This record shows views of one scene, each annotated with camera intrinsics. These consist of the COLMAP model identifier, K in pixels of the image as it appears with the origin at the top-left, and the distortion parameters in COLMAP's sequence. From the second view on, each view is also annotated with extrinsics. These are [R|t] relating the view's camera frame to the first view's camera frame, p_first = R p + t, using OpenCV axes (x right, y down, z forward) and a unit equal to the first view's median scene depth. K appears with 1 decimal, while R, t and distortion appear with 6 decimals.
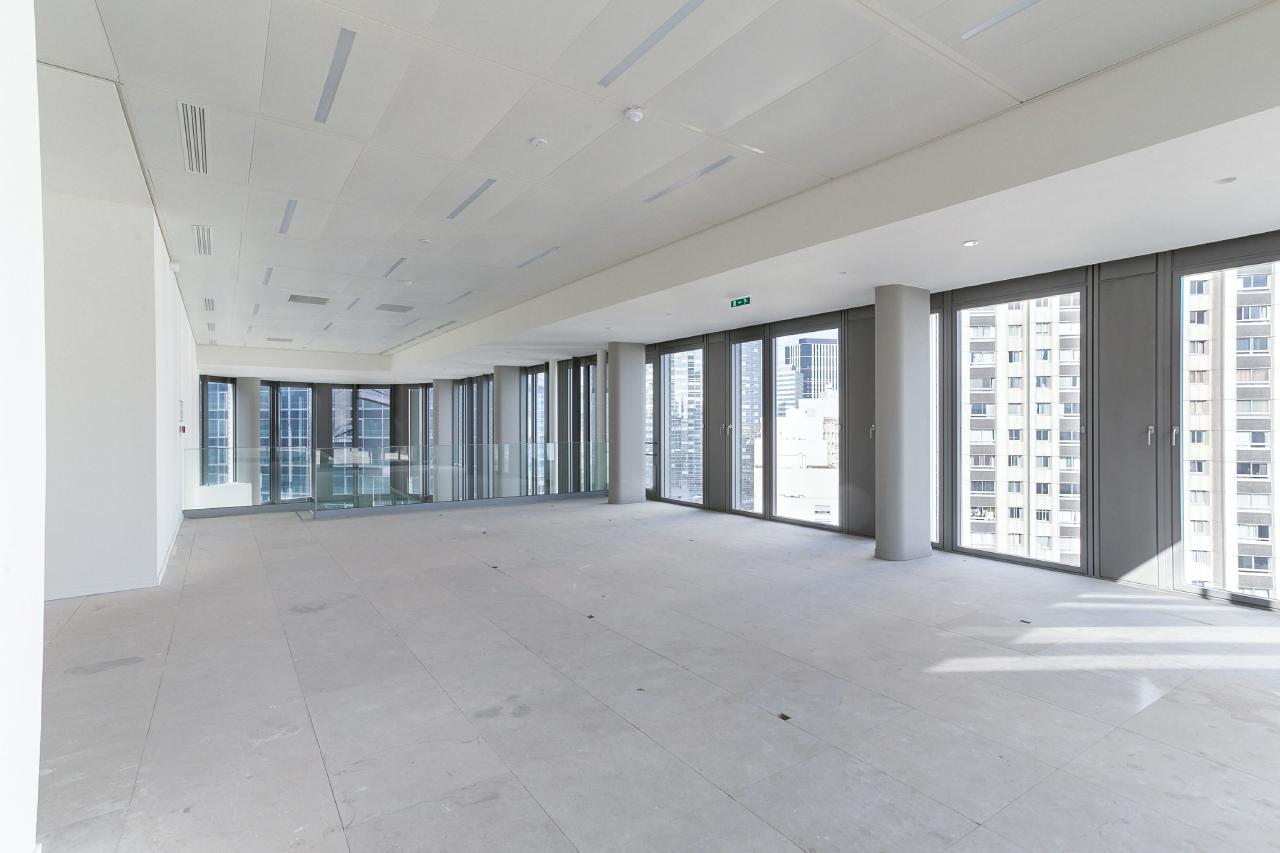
lens RADIAL K [[660.1, 0, 642.0], [0, 660.1, 423.1], [0, 0, 1]] dist [-0.040951, 0.045427]
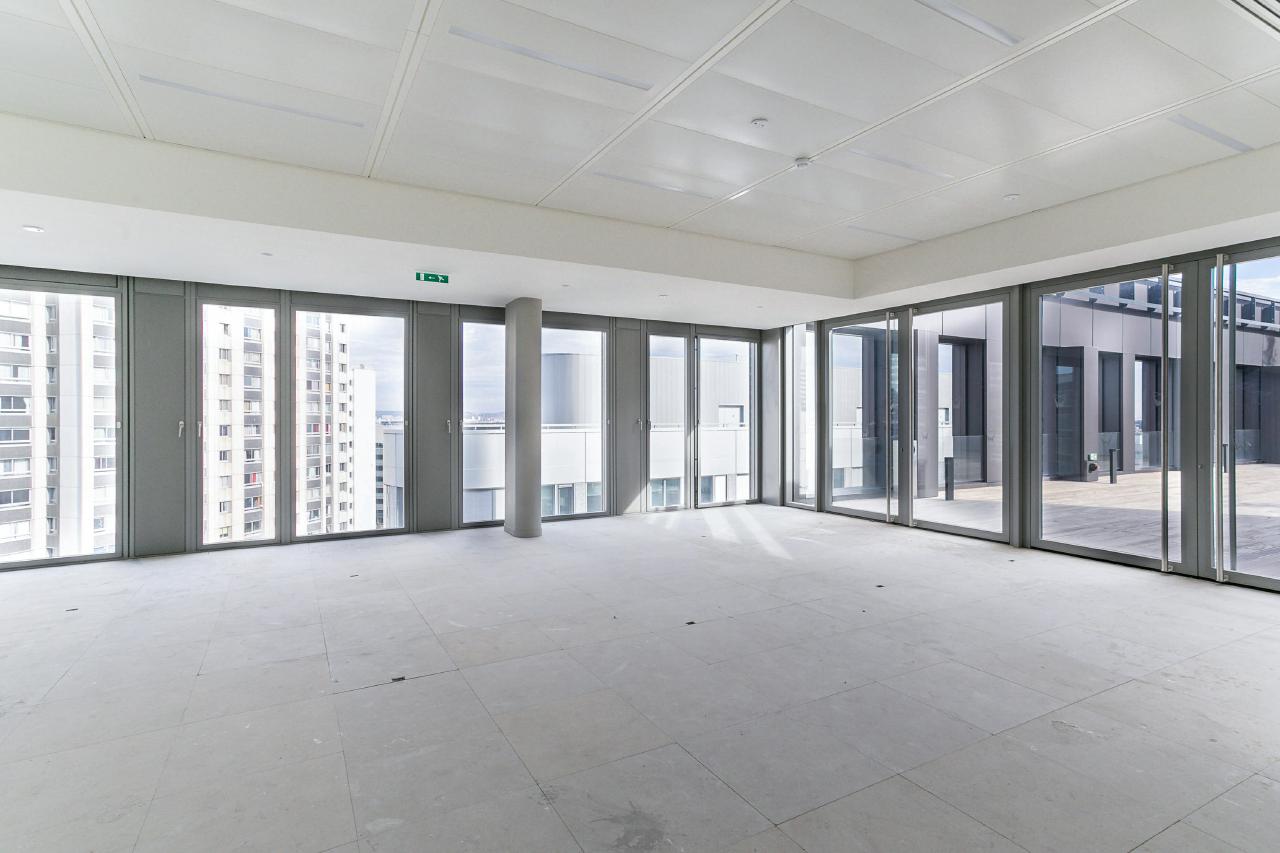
lens RADIAL K [[625.9, 0, 638.3], [0, 625.9, 417.2], [0, 0, 1]] dist [-0.025702, 0.000198]
pose [[0.064356, 0.001217, 0.997926, -0.447342], [0.001277, 0.999998, -0.001302, 0.000731], [-0.997926, 0.001358, 0.064354, 0.466422]]
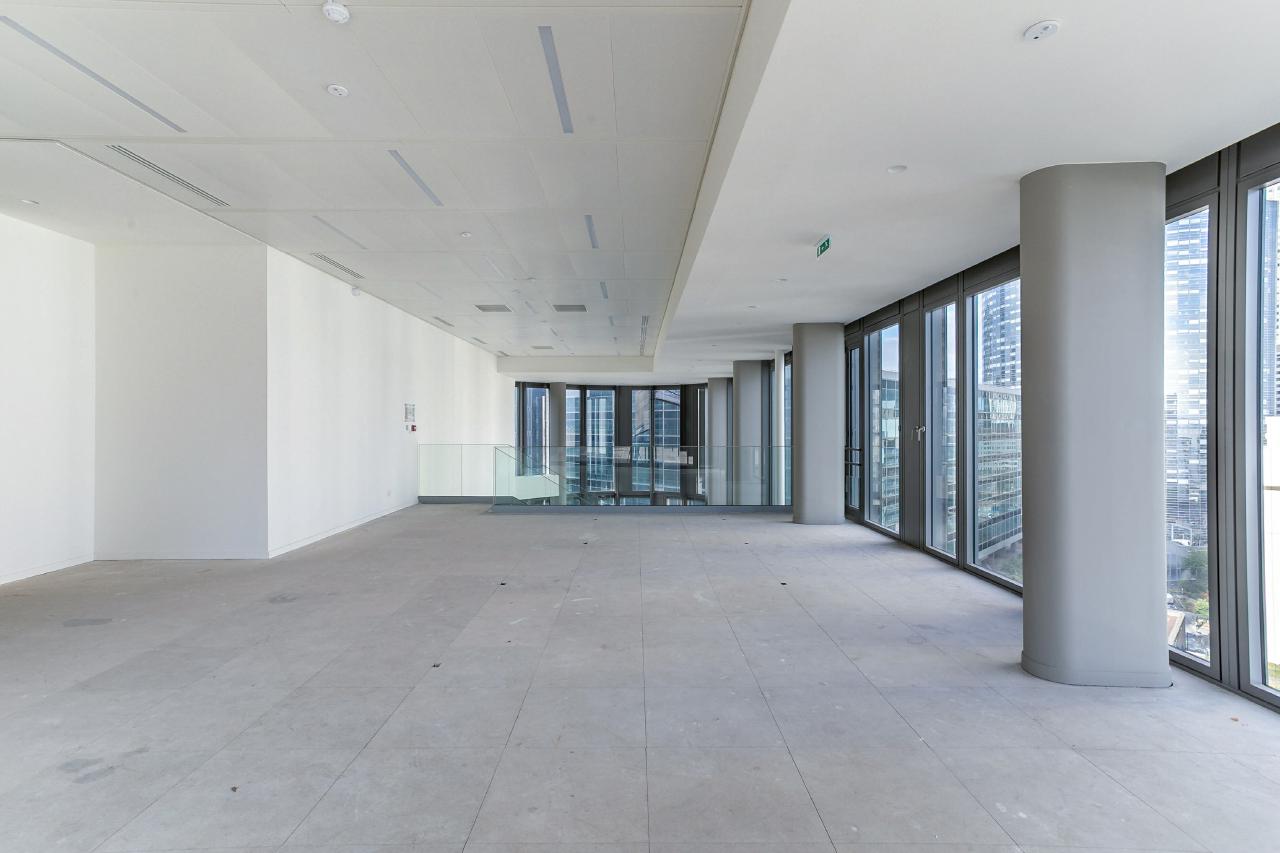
lens RADIAL K [[660.1, 0, 642.0], [0, 660.1, 423.1], [0, 0, 1]] dist [-0.040951, 0.045427]
pose [[0.816026, 0.003466, -0.578005, 0.265247], [-0.003808, 0.999993, 0.000621, -0.000701], [0.578002, 0.001694, 0.816033, 0.224797]]
